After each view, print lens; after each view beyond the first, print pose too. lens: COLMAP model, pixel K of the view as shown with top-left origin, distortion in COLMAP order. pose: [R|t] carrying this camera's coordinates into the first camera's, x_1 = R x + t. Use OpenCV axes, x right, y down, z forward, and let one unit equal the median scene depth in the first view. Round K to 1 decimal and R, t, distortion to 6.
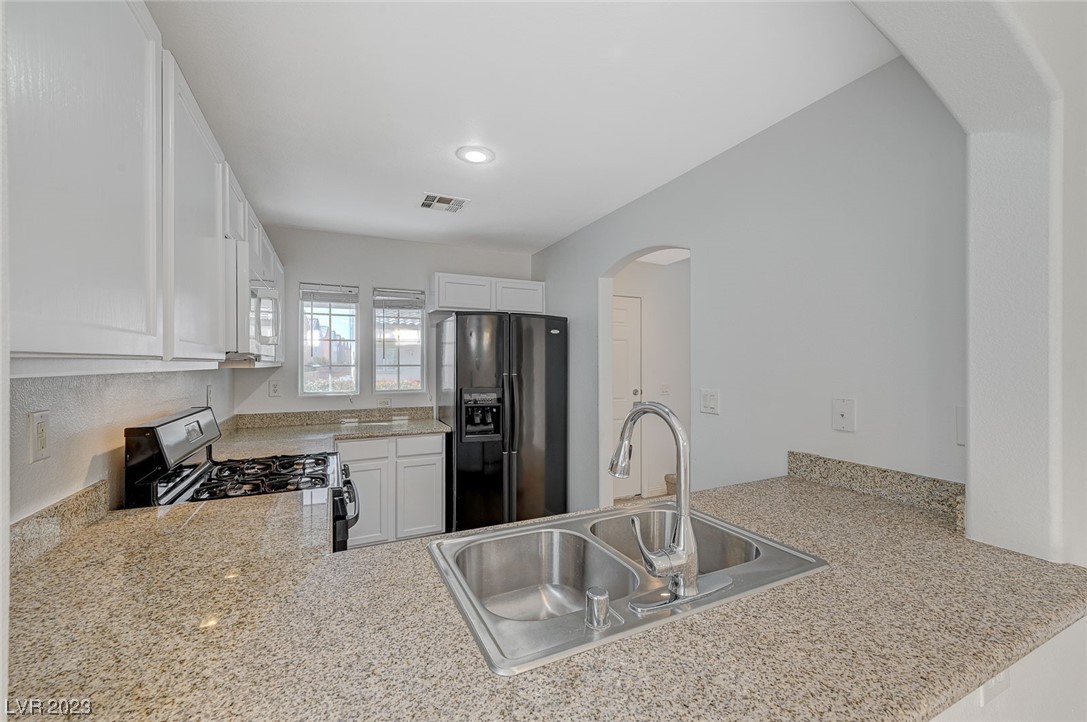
lens RADIAL K [[436.5, 0, 543.5], [0, 436.5, 361.0], [0, 0, 1]] dist [0.001407, 0.000568]
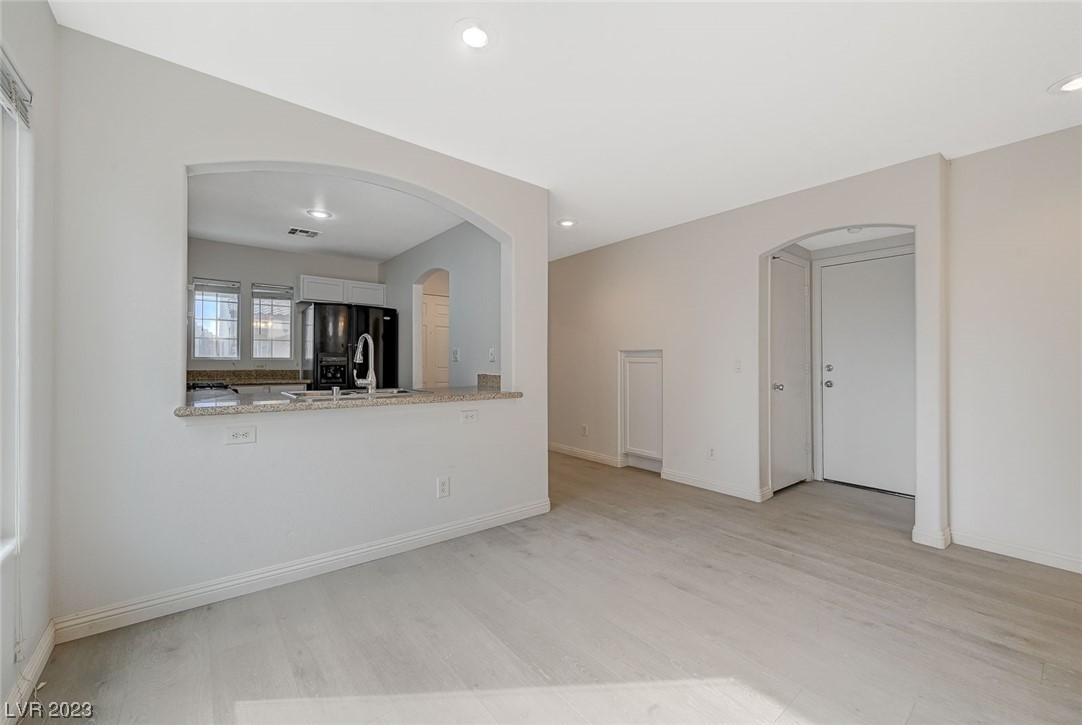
lens RADIAL K [[436.1, 0, 537.3], [0, 436.1, 360.4], [0, 0, 1]] dist [0.002346, -0.000029]
pose [[0.975837, 0.006827, 0.218394, 0.197764], [-0.007297, 0.999972, 0.001348, 0.070427], [-0.218379, -0.002909, 0.975860, -0.563971]]
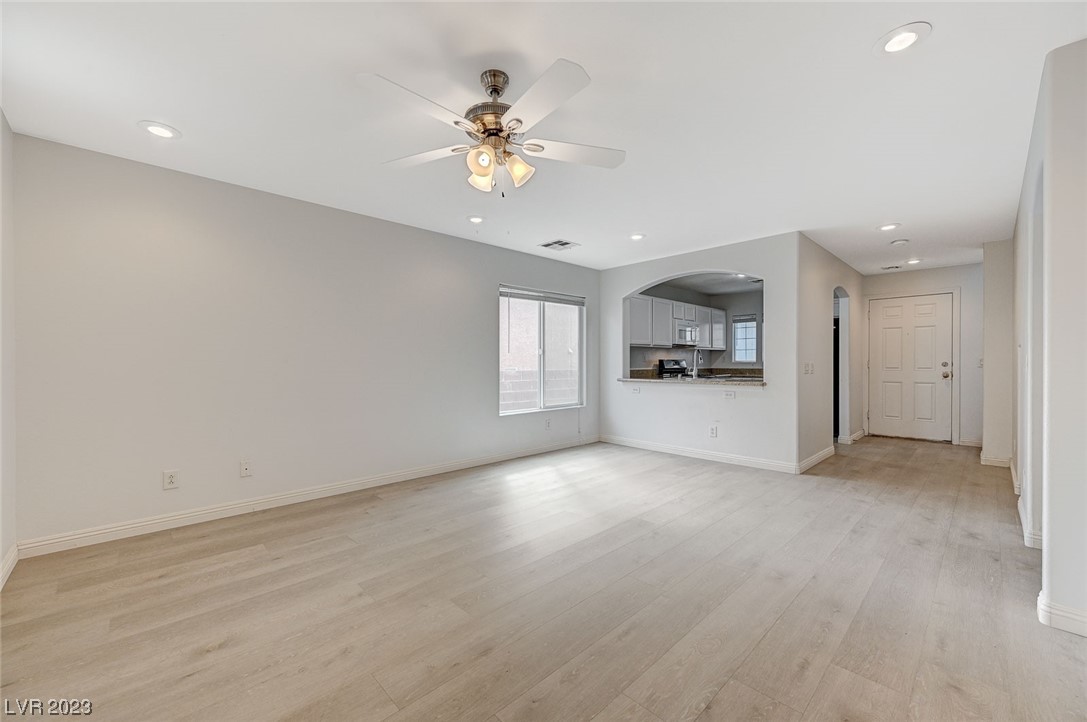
lens RADIAL K [[426.6, 0, 552.9], [0, 426.6, 366.7], [0, 0, 1]] dist [-0.000392, 0.000055]
pose [[0.325448, 0.007698, -0.945529, 1.322416], [0.007574, 0.999914, 0.010748, 0.069253], [0.945530, -0.010659, 0.325362, -0.708049]]
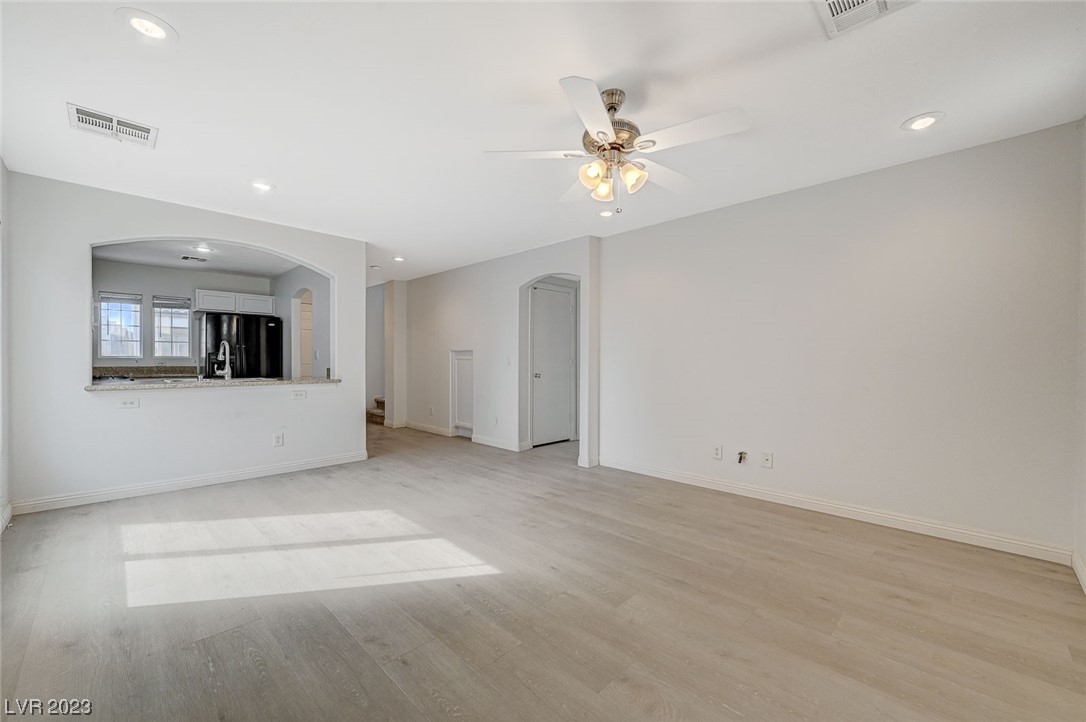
lens RADIAL K [[436.1, 0, 543.0], [0, 436.1, 361.0], [0, 0, 1]] dist [0.001407, 0.000568]
pose [[0.942675, 0.001950, 0.333707, 0.486291], [-0.005045, 0.999952, 0.008407, 0.066386], [-0.333675, -0.009608, 0.942639, -1.138180]]
